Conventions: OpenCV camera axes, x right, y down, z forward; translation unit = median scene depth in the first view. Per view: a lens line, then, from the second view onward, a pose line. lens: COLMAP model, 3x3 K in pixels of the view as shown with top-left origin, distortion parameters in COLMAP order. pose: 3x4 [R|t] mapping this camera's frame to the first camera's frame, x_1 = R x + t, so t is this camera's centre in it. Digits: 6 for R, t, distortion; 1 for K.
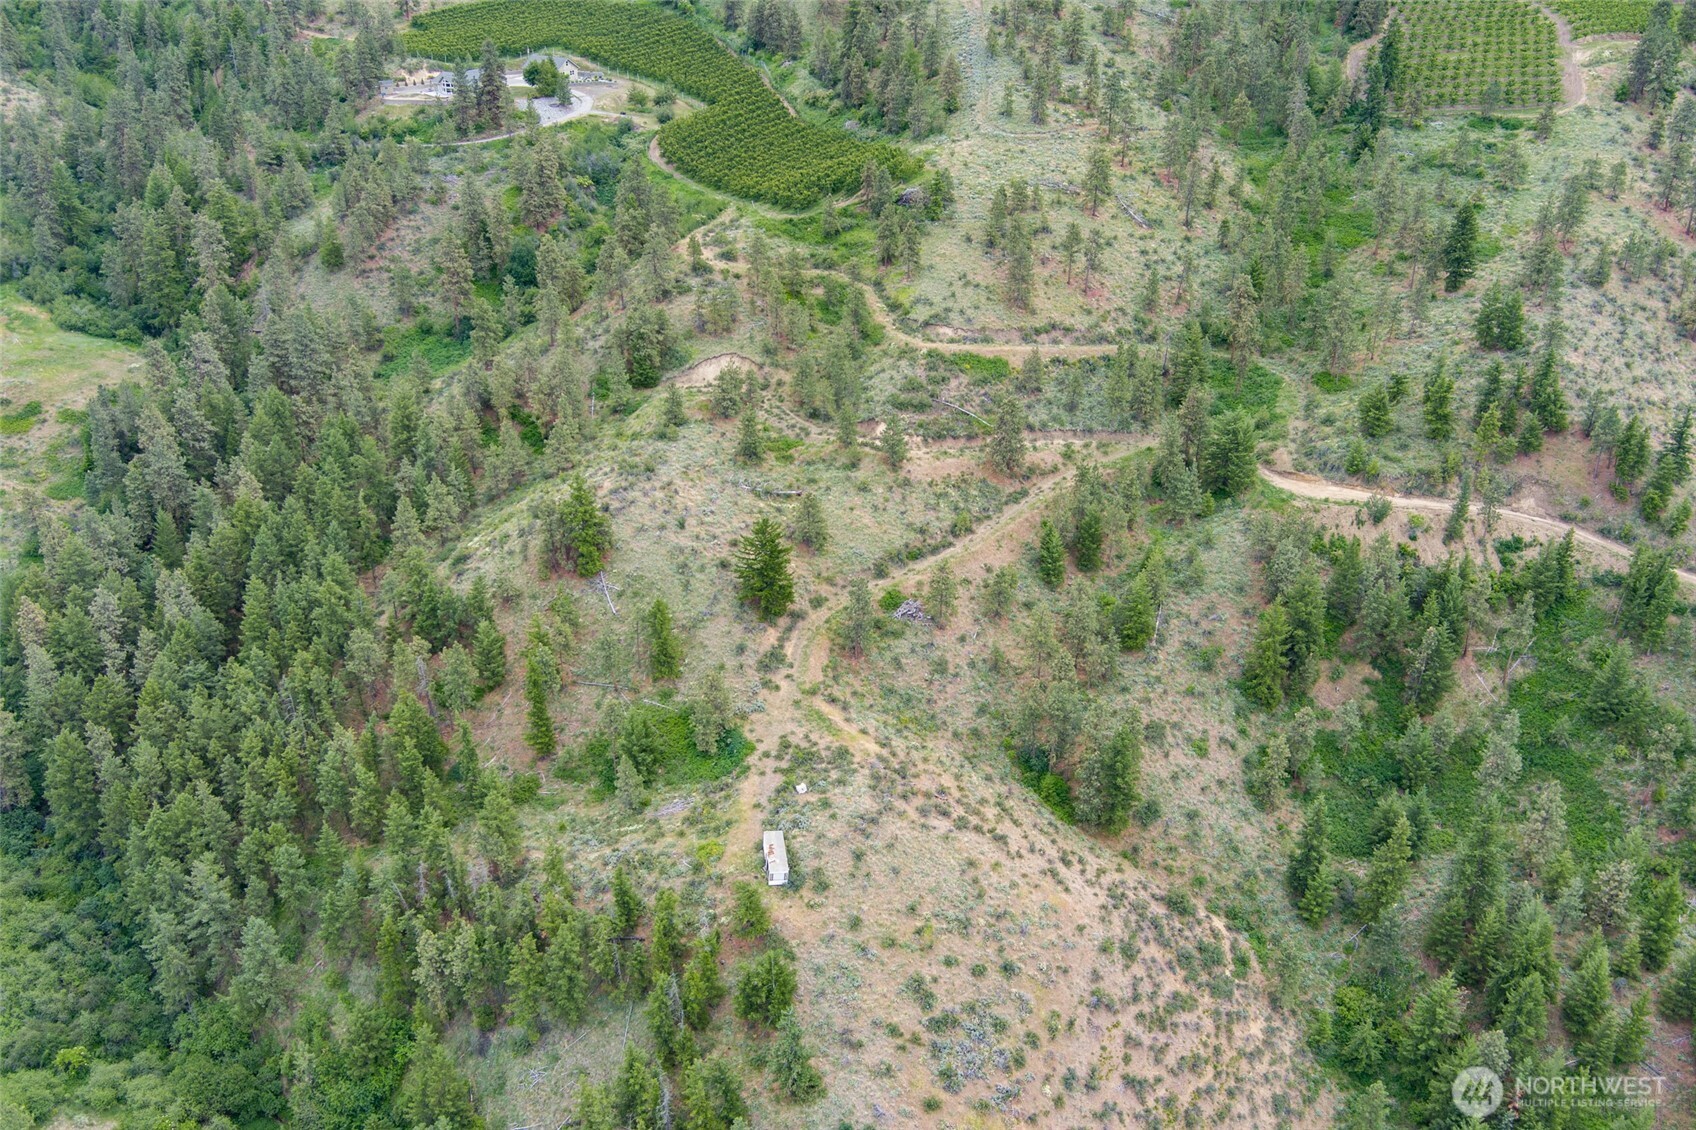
lens RADIAL K [[1372.9, 0, 853.4], [0, 1372.9, 574.5], [0, 0, 1]] dist [-0.077017, 0.020646]
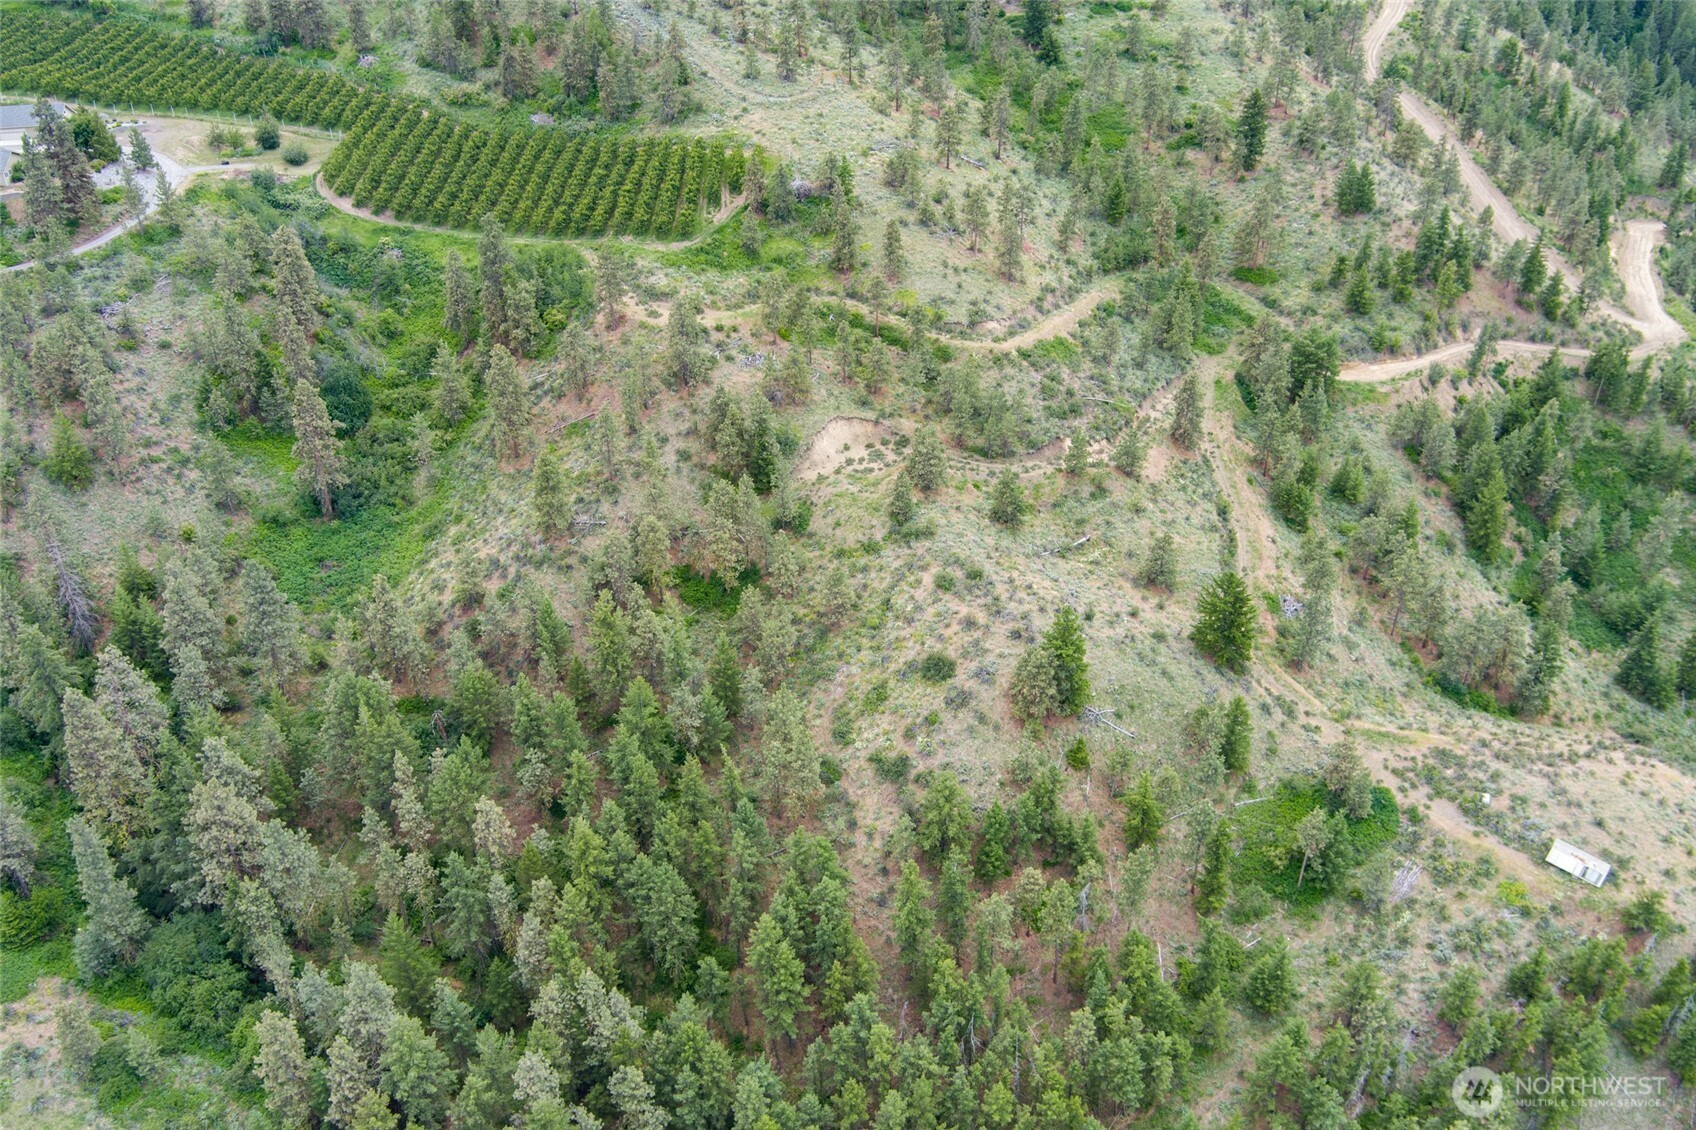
lens RADIAL K [[1372.9, 0, 849.8], [0, 1372.9, 565.4], [0, 0, 1]] dist [-0.077017, 0.020646]
pose [[0.744745, -0.366970, 0.557394, -0.677149], [0.323959, 0.929023, 0.178791, -0.258379], [-0.583444, 0.047419, 0.810768, 0.347876]]
